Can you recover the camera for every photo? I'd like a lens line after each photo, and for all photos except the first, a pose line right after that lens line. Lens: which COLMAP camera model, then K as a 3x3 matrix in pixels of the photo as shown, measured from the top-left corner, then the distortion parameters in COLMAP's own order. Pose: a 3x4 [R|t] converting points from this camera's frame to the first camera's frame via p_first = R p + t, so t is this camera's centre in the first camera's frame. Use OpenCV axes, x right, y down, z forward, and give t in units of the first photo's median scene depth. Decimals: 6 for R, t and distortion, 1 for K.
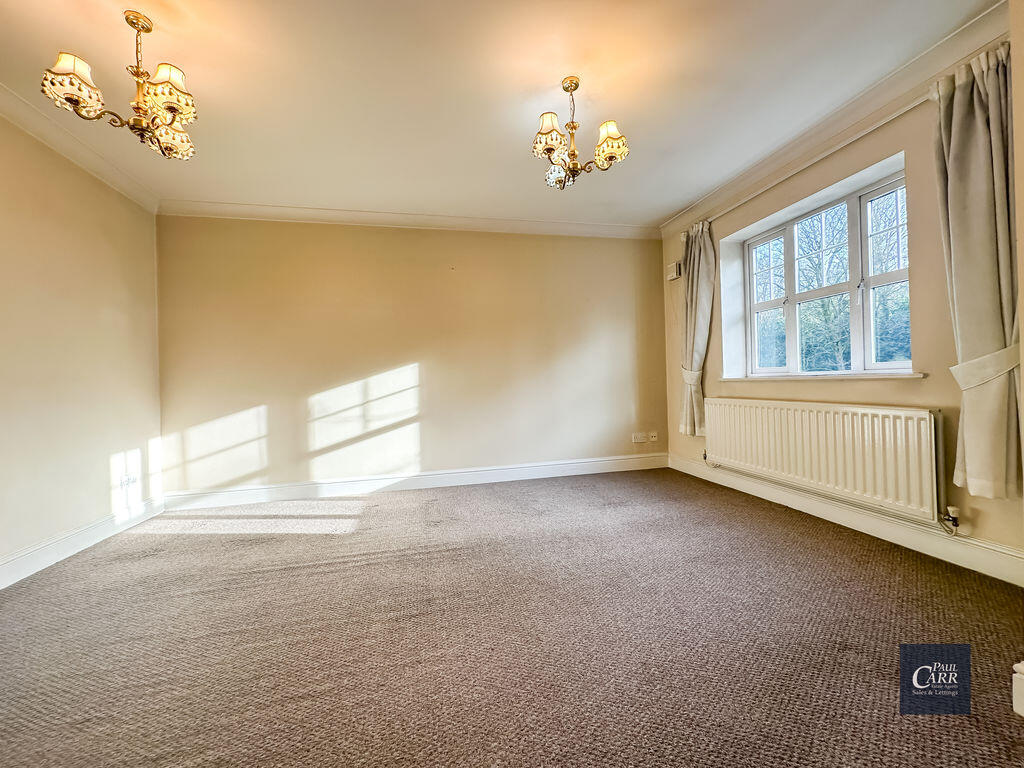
lens RADIAL K [[413.9, 0, 513.7], [0, 413.9, 382.2], [0, 0, 1]] dist [-0.001471, 0.000008]
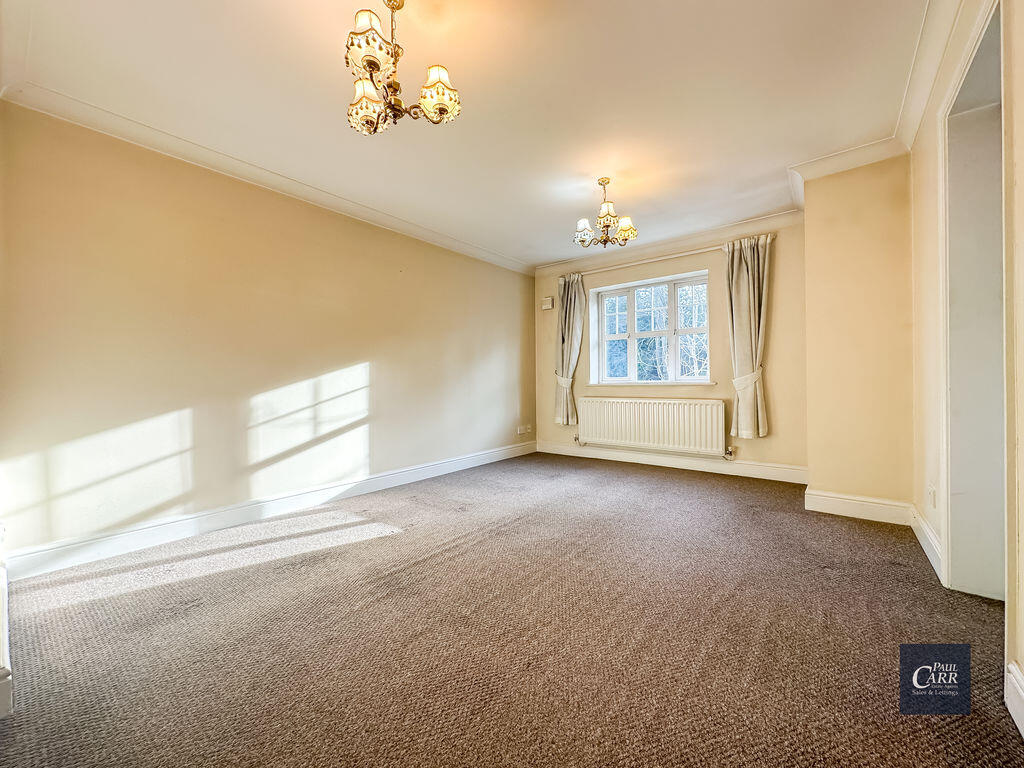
lens RADIAL K [[361.0, 0, 588.2], [0, 361.0, 383.4], [0, 0, 1]] dist [-0.001511, -0.000079]
pose [[0.770933, 0.018337, 0.636652, -0.430477], [-0.010569, 0.999816, -0.015999, 0.012744], [-0.636829, 0.005605, 0.770985, 0.030048]]
